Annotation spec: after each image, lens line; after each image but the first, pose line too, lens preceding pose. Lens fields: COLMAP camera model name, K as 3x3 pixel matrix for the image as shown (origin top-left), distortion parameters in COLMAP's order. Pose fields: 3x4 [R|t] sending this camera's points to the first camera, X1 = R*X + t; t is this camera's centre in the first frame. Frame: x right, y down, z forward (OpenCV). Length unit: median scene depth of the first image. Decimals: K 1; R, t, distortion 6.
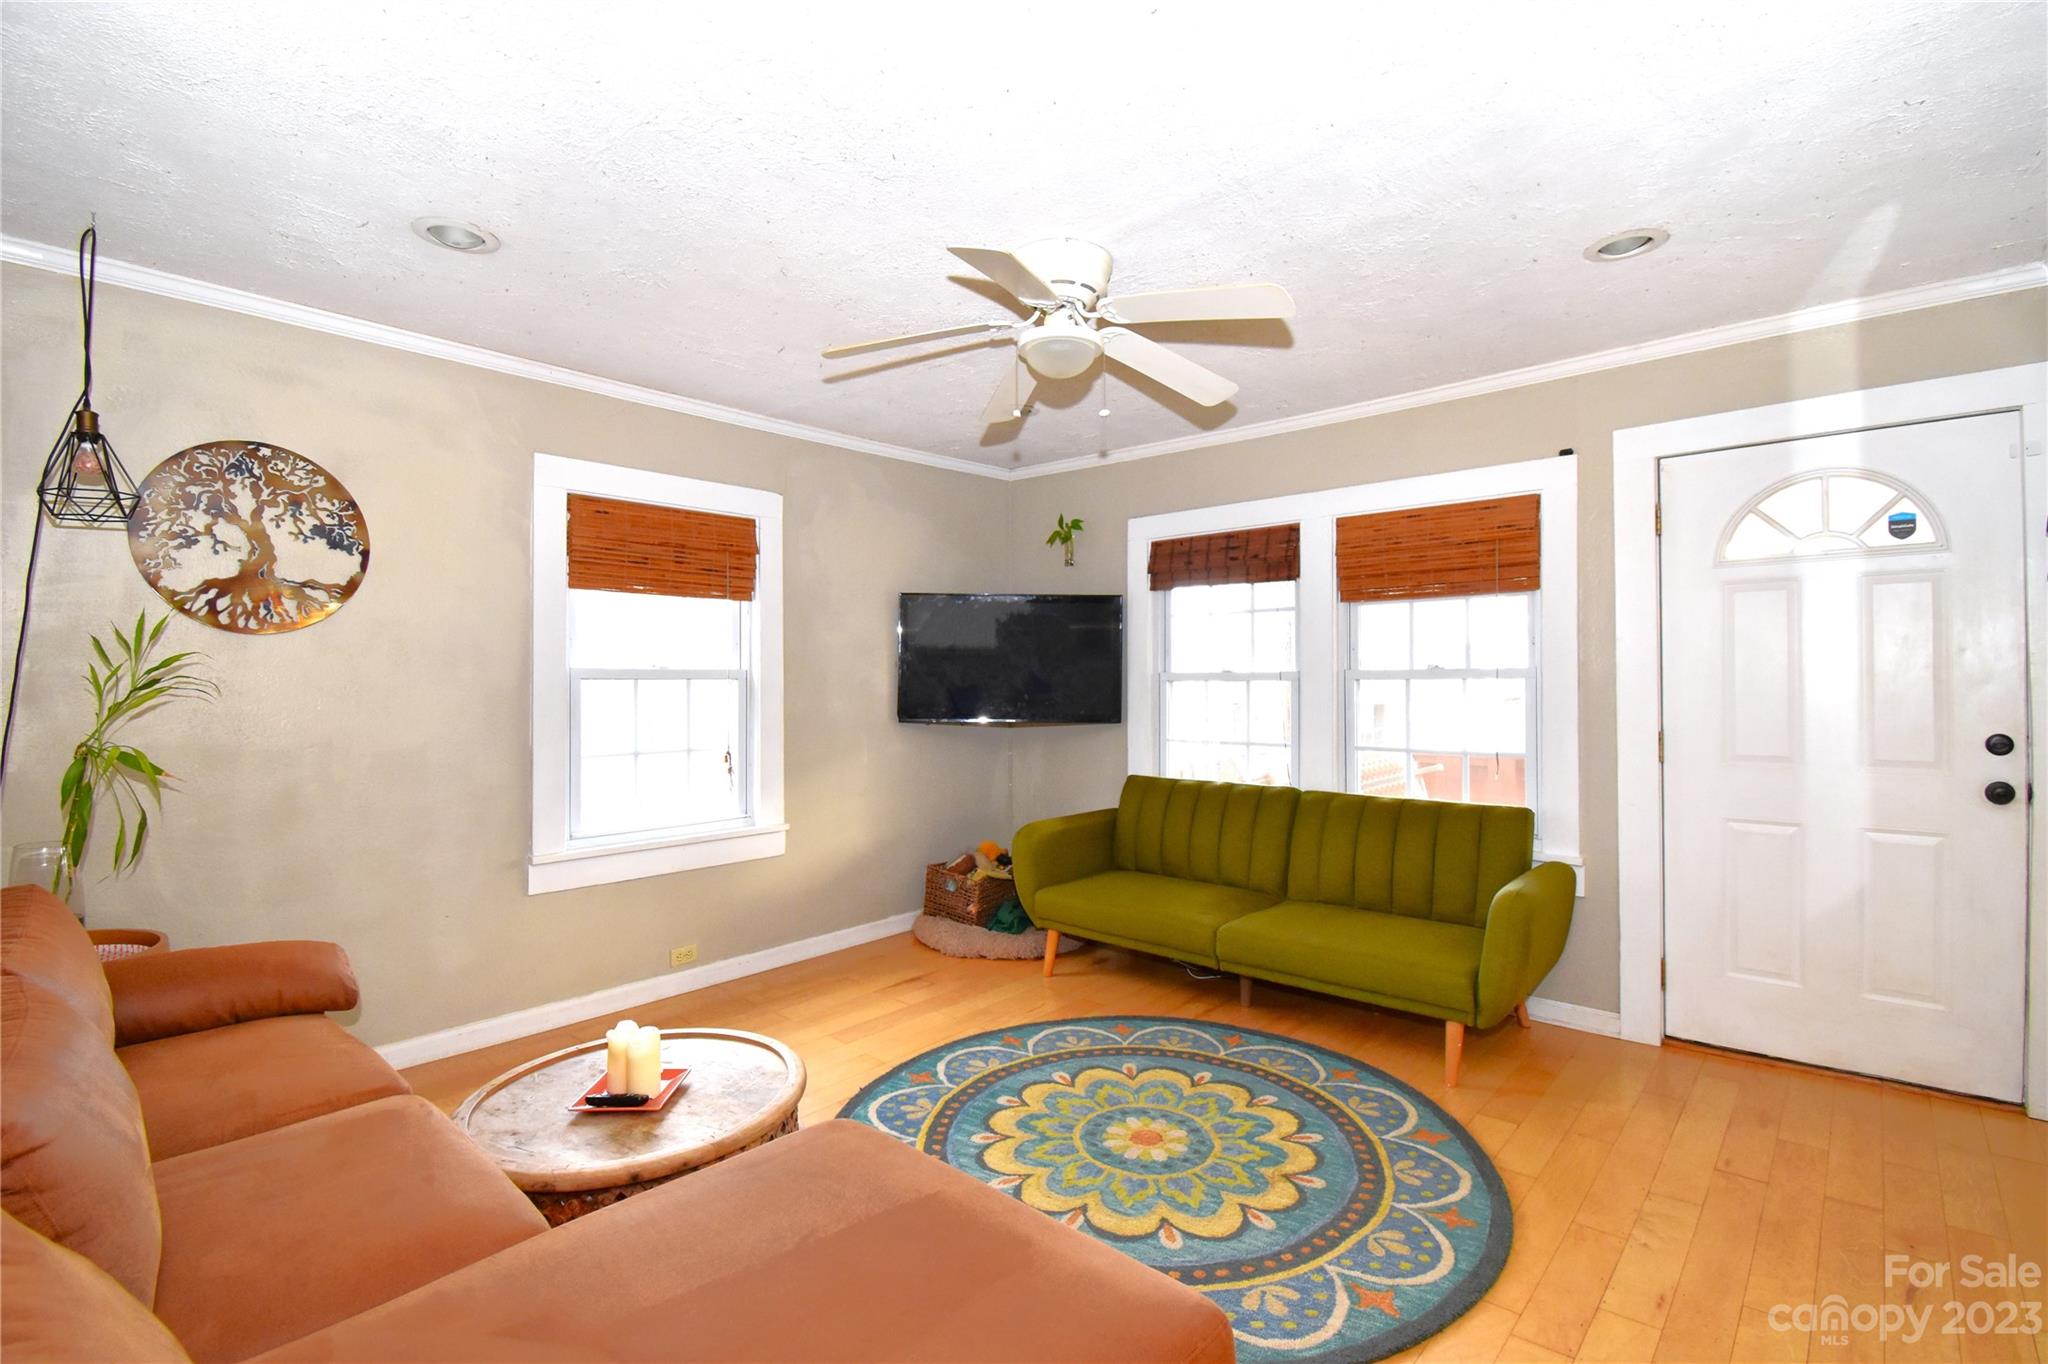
lens RADIAL K [[906.2, 0, 1024.0], [0, 906.2, 682.0], [0, 0, 1]] dist [0.023470, -0.031400]
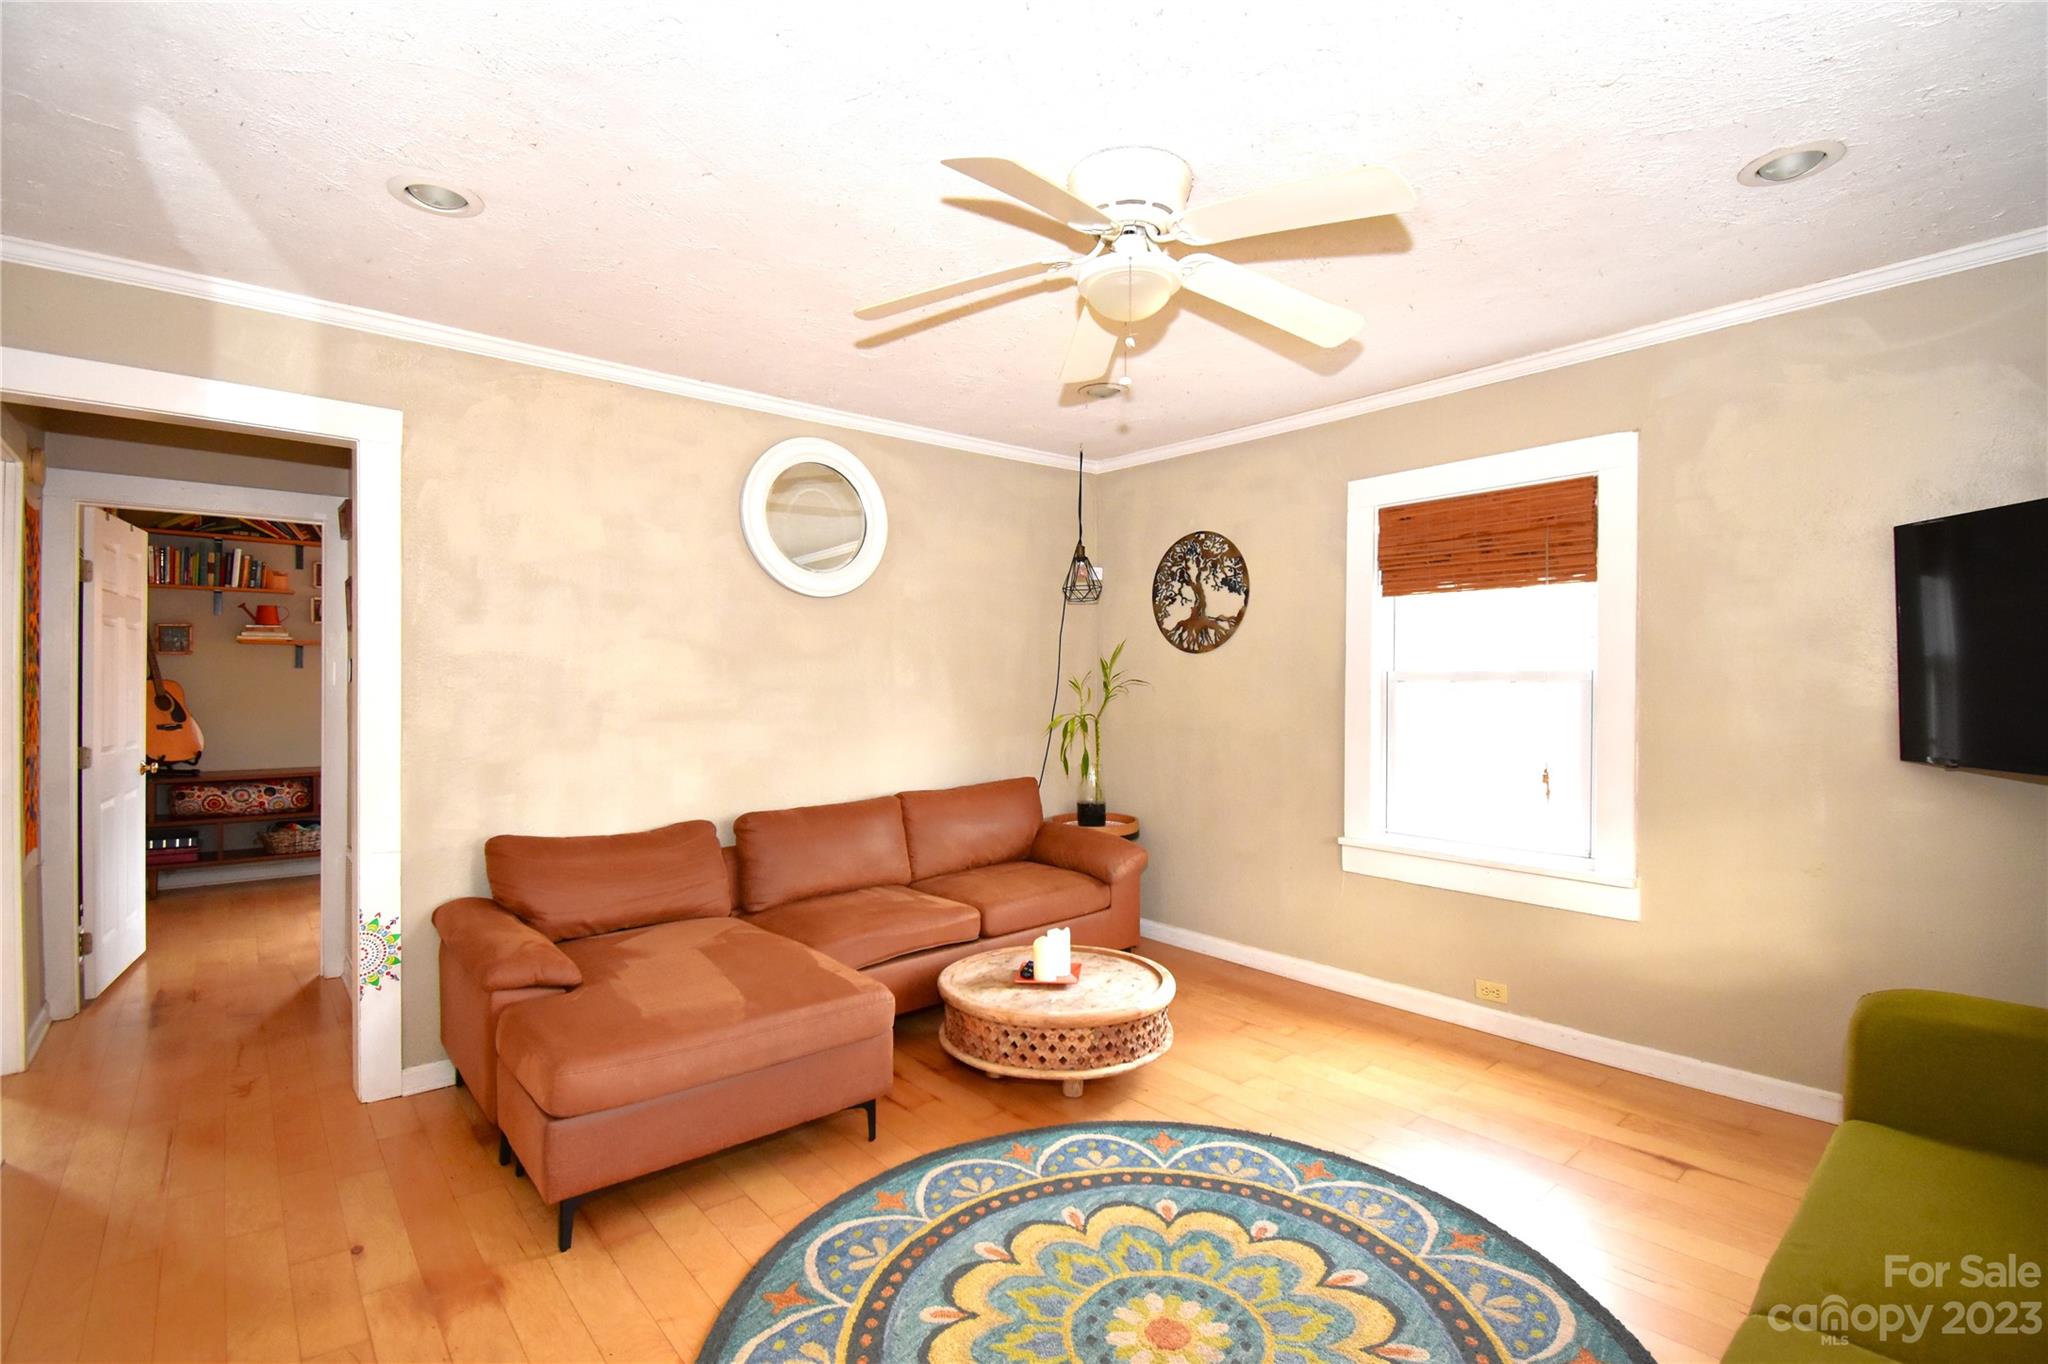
lens RADIAL K [[906.2, 0, 1024.0], [0, 906.2, 682.0], [0, 0, 1]] dist [0.023470, -0.031400]
pose [[-0.104303, 0.004599, -0.994535, 0.736656], [0.000186, 0.999989, 0.004604, -0.009493], [0.994546, 0.000295, -0.104303, 0.834372]]
